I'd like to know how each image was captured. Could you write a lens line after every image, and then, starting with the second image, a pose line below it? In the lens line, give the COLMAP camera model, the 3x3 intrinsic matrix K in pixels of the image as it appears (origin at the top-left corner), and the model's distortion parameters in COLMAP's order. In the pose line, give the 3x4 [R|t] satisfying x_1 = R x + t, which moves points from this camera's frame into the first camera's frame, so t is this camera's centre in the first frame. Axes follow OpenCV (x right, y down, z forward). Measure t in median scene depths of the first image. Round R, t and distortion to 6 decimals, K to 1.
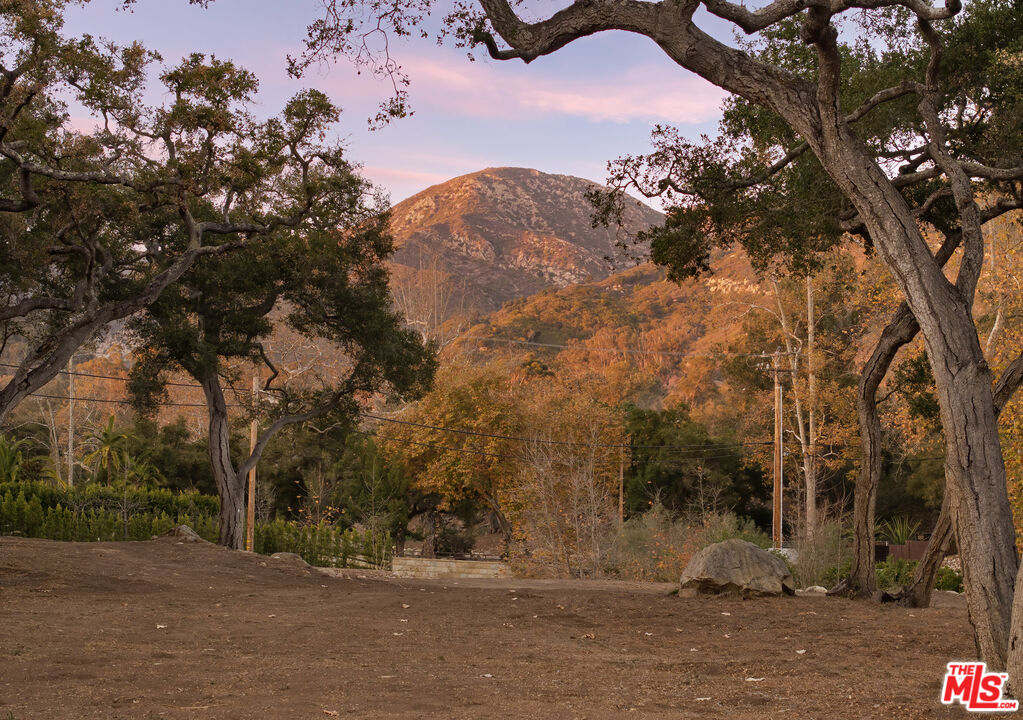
lens RADIAL K [[2219.0, 0, 513.8], [0, 2219.0, 360.4], [0, 0, 1]] dist [-0.111840, 0.000000]
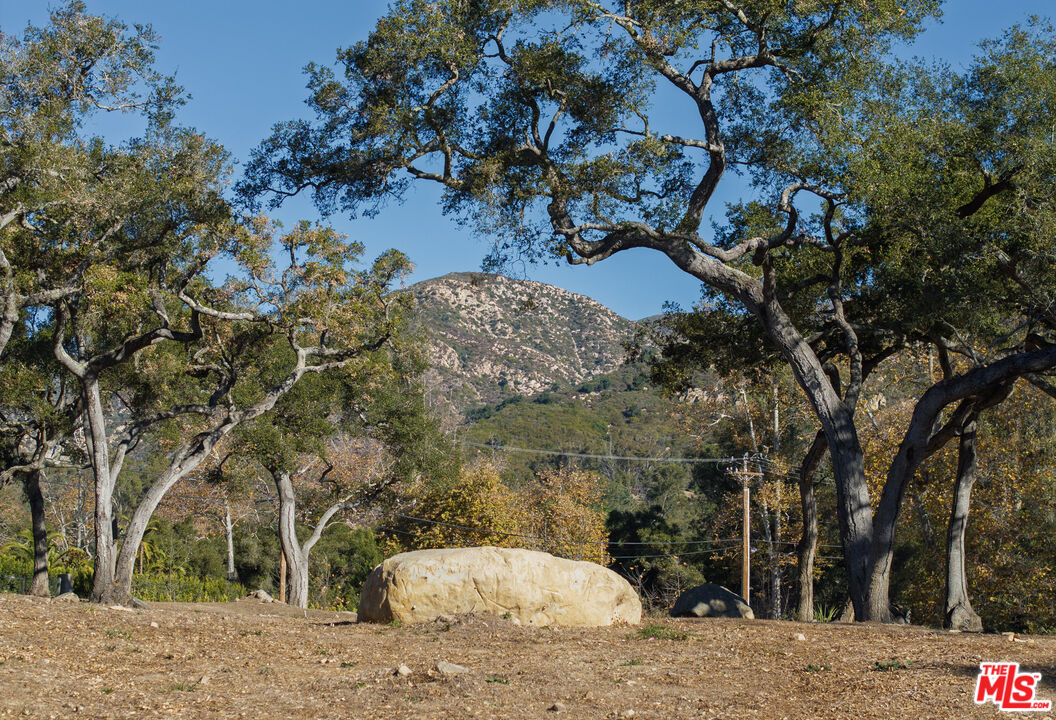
lens RADIAL K [[2307.0, 0, 527.0], [0, 2307.0, 360.9], [0, 0, 1]] dist [0.069051, 0.000000]
pose [[0.999721, 0.006473, 0.022696, -0.030804], [-0.005379, 0.998837, -0.047922, 0.007795], [-0.022980, 0.047787, 0.998593, -0.281362]]
